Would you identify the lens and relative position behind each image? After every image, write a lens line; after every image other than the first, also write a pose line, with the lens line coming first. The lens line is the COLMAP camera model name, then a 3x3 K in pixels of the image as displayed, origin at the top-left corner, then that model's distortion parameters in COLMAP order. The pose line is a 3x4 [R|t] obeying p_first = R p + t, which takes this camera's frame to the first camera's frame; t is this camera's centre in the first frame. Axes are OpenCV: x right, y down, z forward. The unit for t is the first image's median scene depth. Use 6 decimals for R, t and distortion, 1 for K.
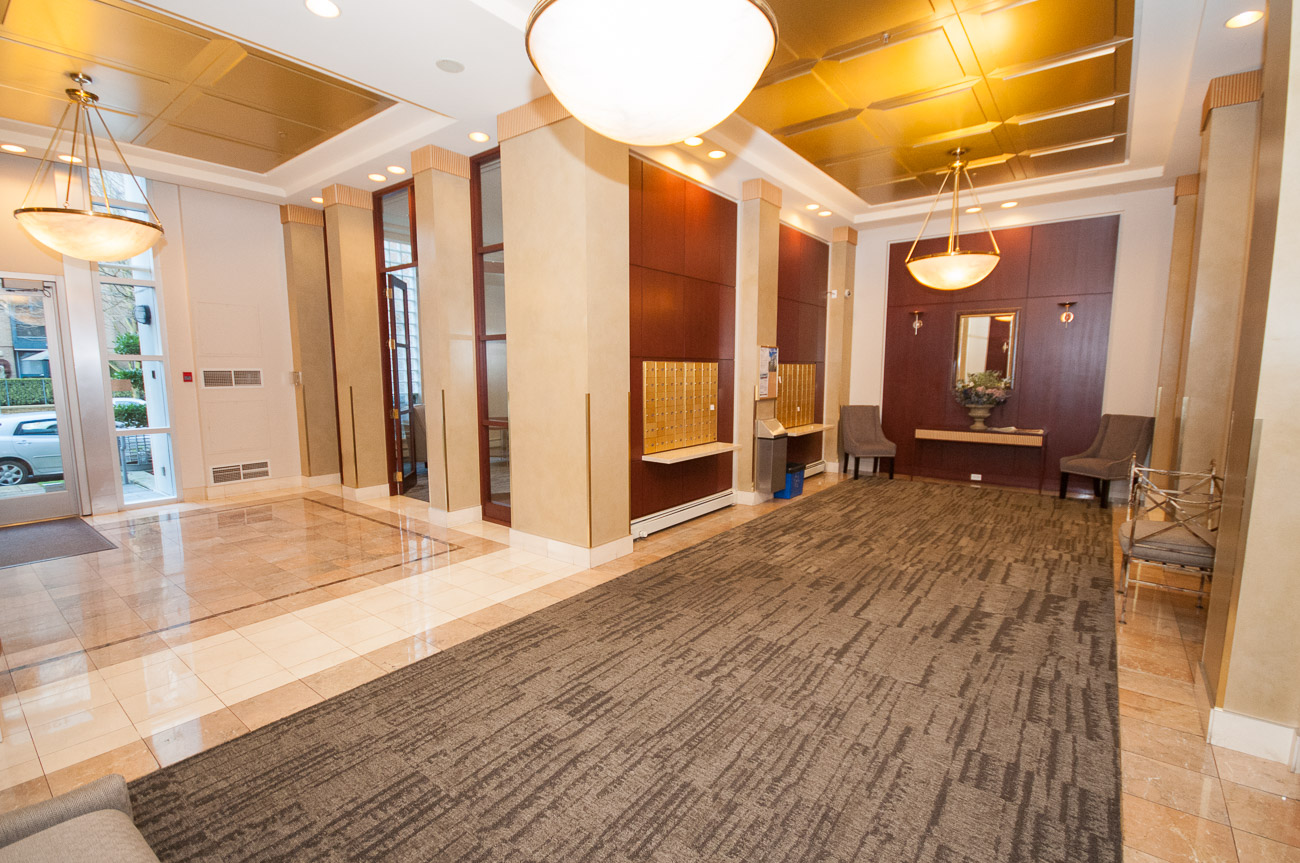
lens RADIAL K [[590.1, 0, 649.8], [0, 590.1, 438.6], [0, 0, 1]] dist [-0.006151, -0.000635]
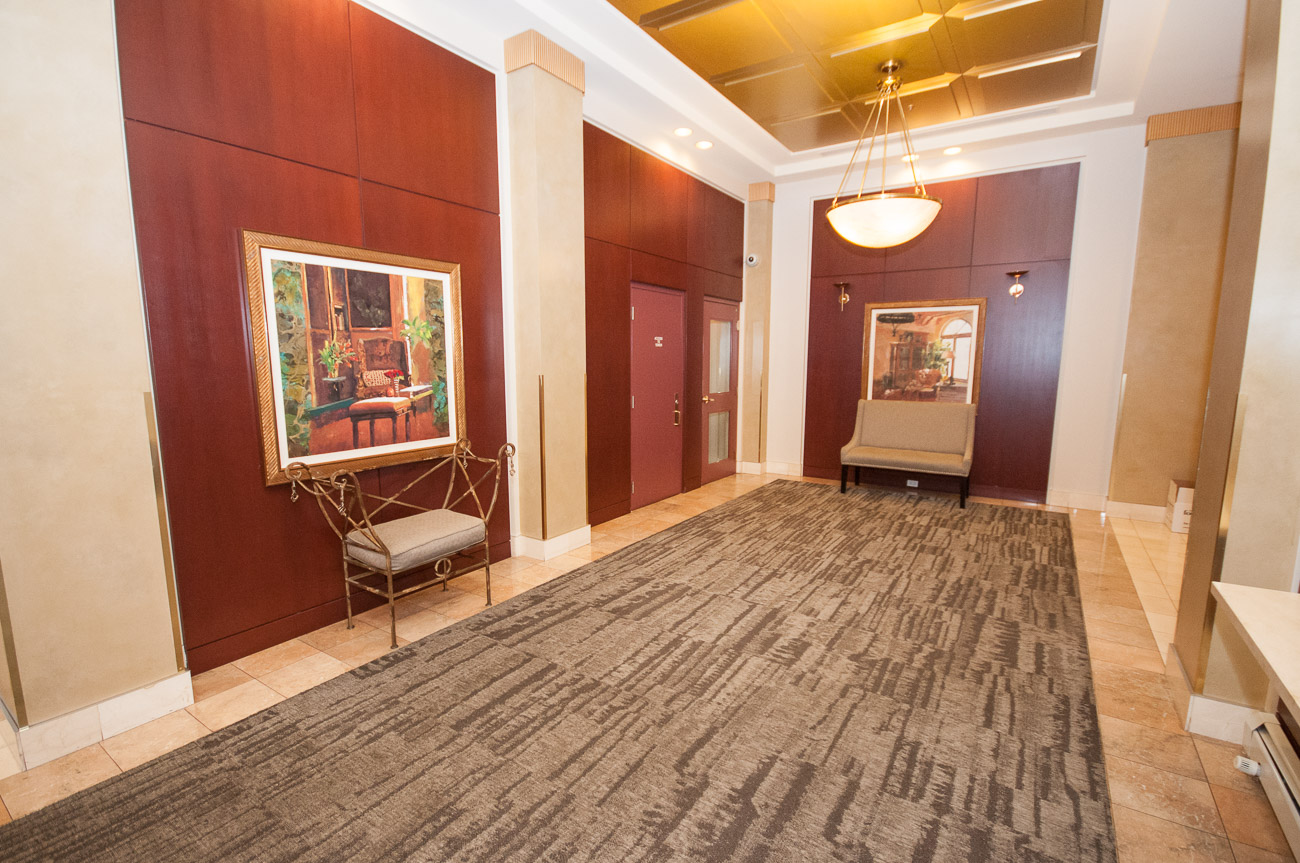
lens RADIAL K [[590.1, 0, 650.0], [0, 590.1, 438.3], [0, 0, 1]] dist [-0.006151, -0.000635]
pose [[-0.997474, 0.008541, -0.070522, 0.574652], [-0.009157, 0.969005, 0.246871, -0.195335], [0.070445, 0.246893, -0.966479, 1.817989]]
